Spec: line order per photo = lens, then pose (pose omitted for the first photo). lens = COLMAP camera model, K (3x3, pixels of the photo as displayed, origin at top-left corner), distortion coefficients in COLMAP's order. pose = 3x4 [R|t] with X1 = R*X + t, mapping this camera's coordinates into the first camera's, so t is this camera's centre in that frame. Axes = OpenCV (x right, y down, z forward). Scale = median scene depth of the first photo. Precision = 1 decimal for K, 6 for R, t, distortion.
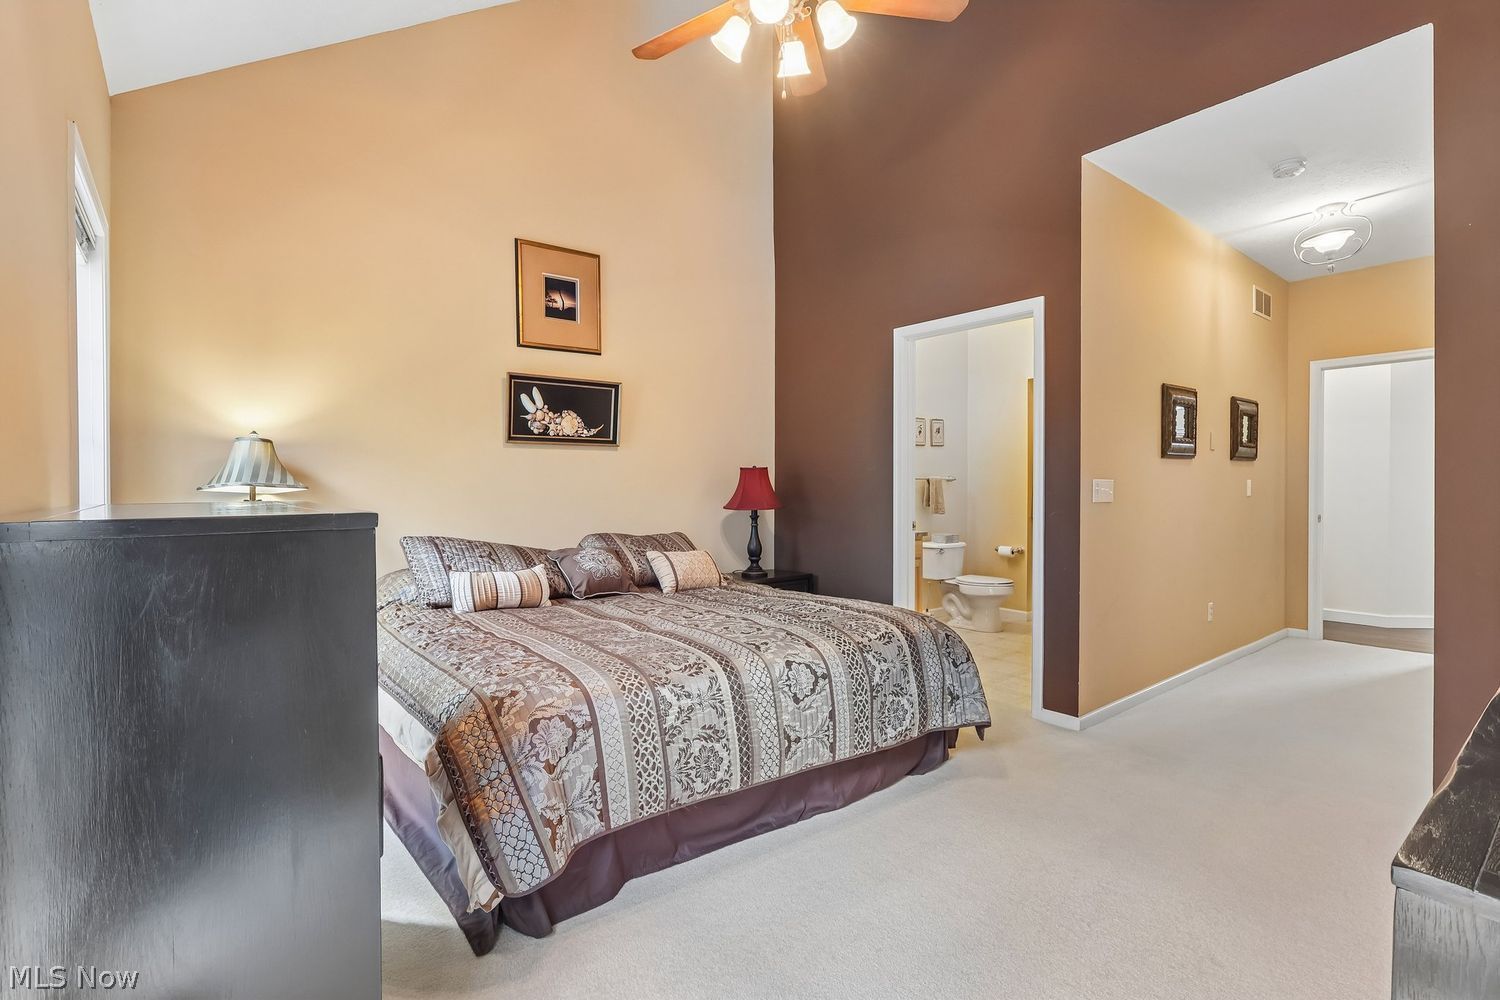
lens RADIAL K [[707.5, 0, 743.9], [0, 707.5, 495.6], [0, 0, 1]] dist [0.000124, -0.000531]
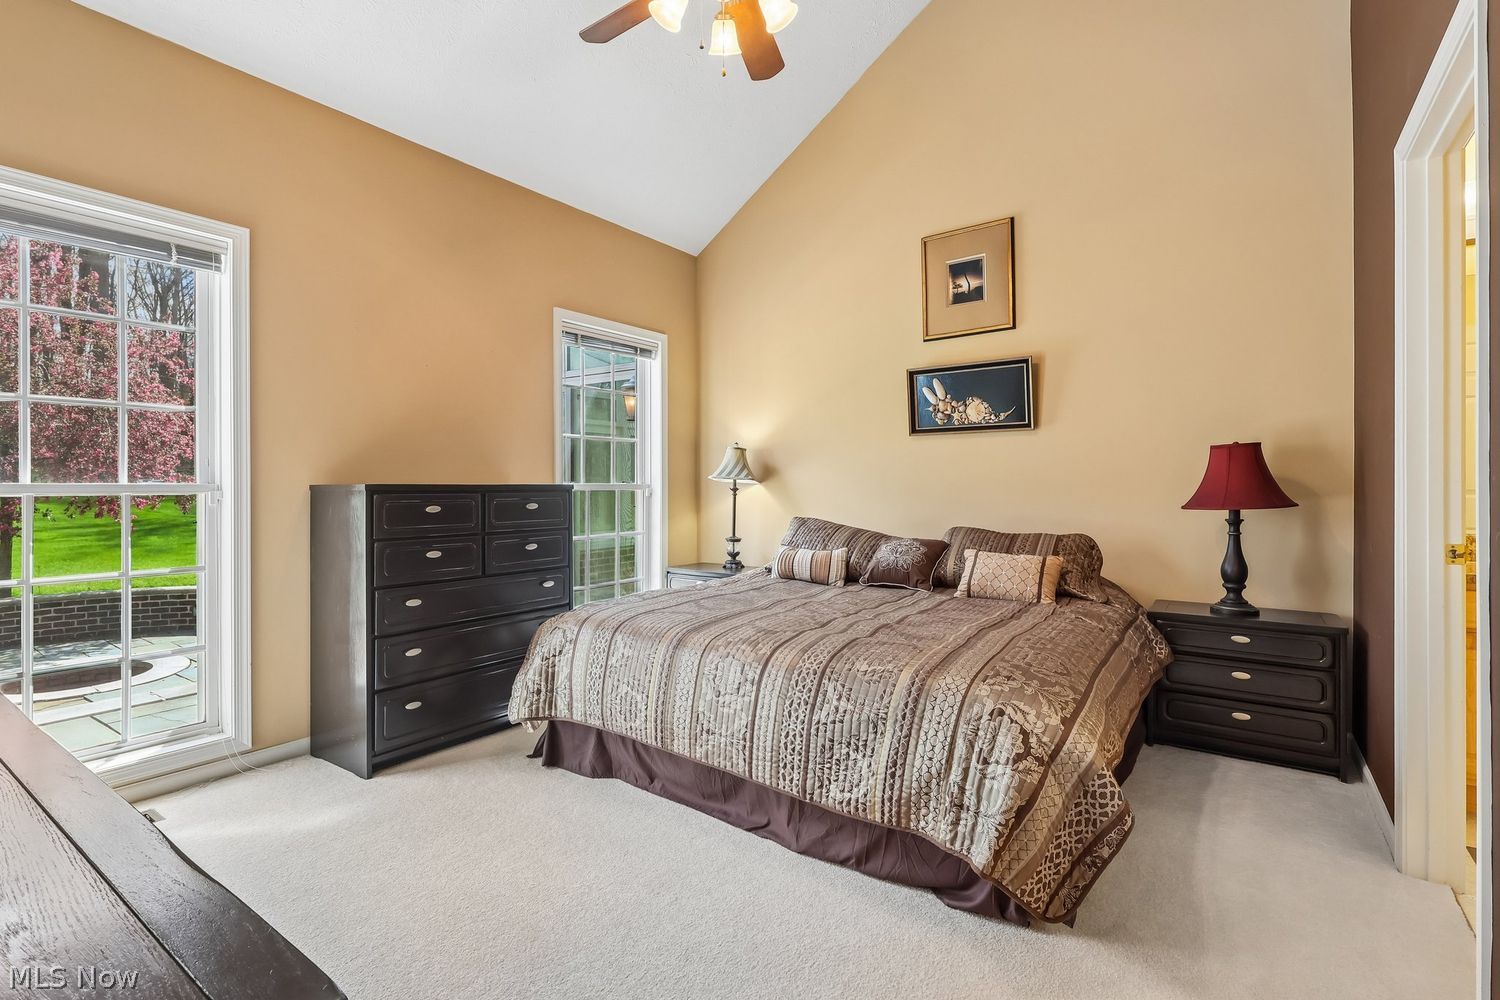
lens RADIAL K [[707.5, 0, 737.3], [0, 707.5, 492.2], [0, 0, 1]] dist [0.000124, -0.000531]
pose [[0.261769, 0.006475, -0.965109, 0.730744], [-0.013031, 0.999910, 0.003175, 0.010948], [0.965043, 0.011745, 0.261830, 0.561350]]
